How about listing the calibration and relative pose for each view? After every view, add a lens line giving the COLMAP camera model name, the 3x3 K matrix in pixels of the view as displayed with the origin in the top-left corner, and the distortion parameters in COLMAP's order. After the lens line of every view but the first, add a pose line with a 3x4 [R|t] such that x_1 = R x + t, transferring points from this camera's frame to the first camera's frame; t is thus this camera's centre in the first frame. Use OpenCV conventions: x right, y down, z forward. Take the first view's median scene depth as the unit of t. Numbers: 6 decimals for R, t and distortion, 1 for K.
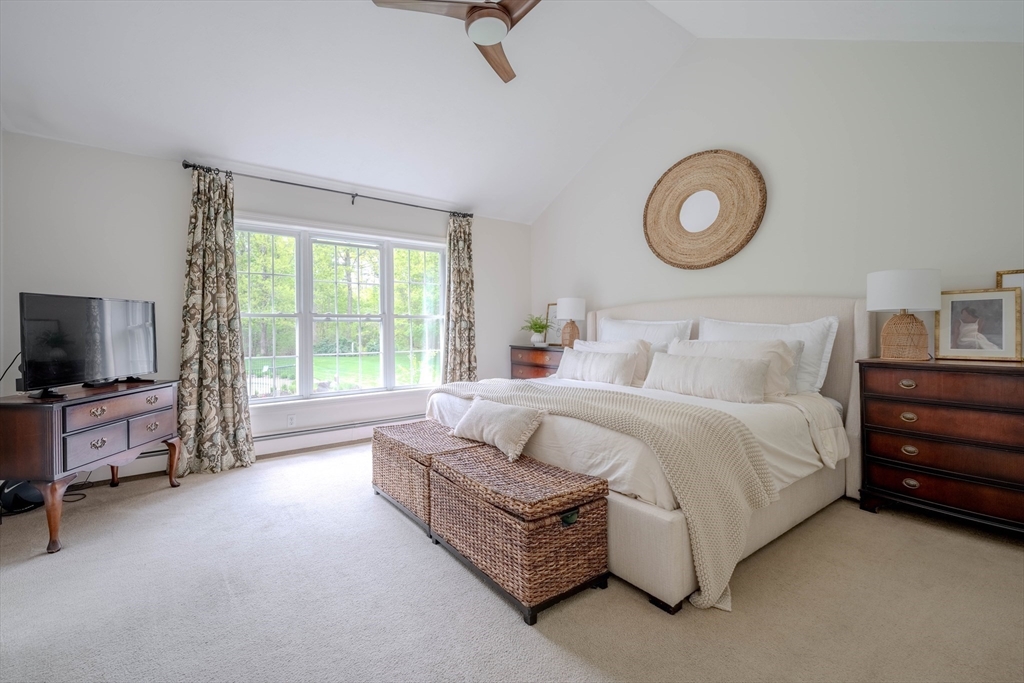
lens RADIAL K [[407.9, 0, 508.6], [0, 407.9, 340.6], [0, 0, 1]] dist [0.003970, 0.000492]
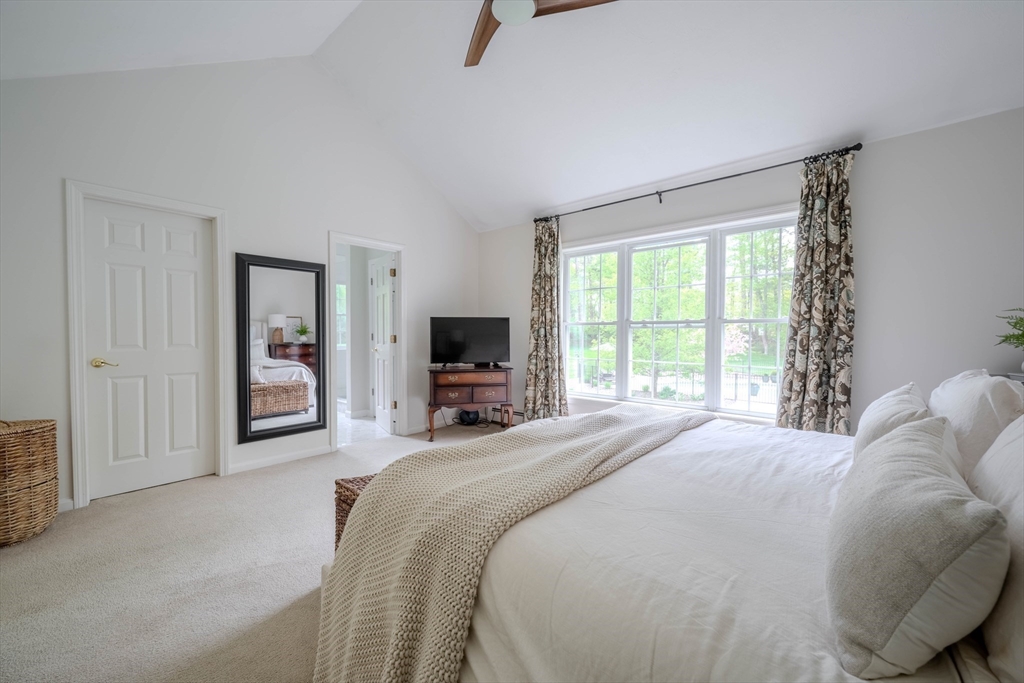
lens RADIAL K [[407.9, 0, 508.6], [0, 407.9, 340.6], [0, 0, 1]] dist [0.003970, 0.000492]
pose [[0.215852, 0.042017, -0.975522, 0.477147], [-0.022107, 0.999028, 0.038137, -0.046949], [0.976176, 0.013334, 0.216571, 0.467718]]
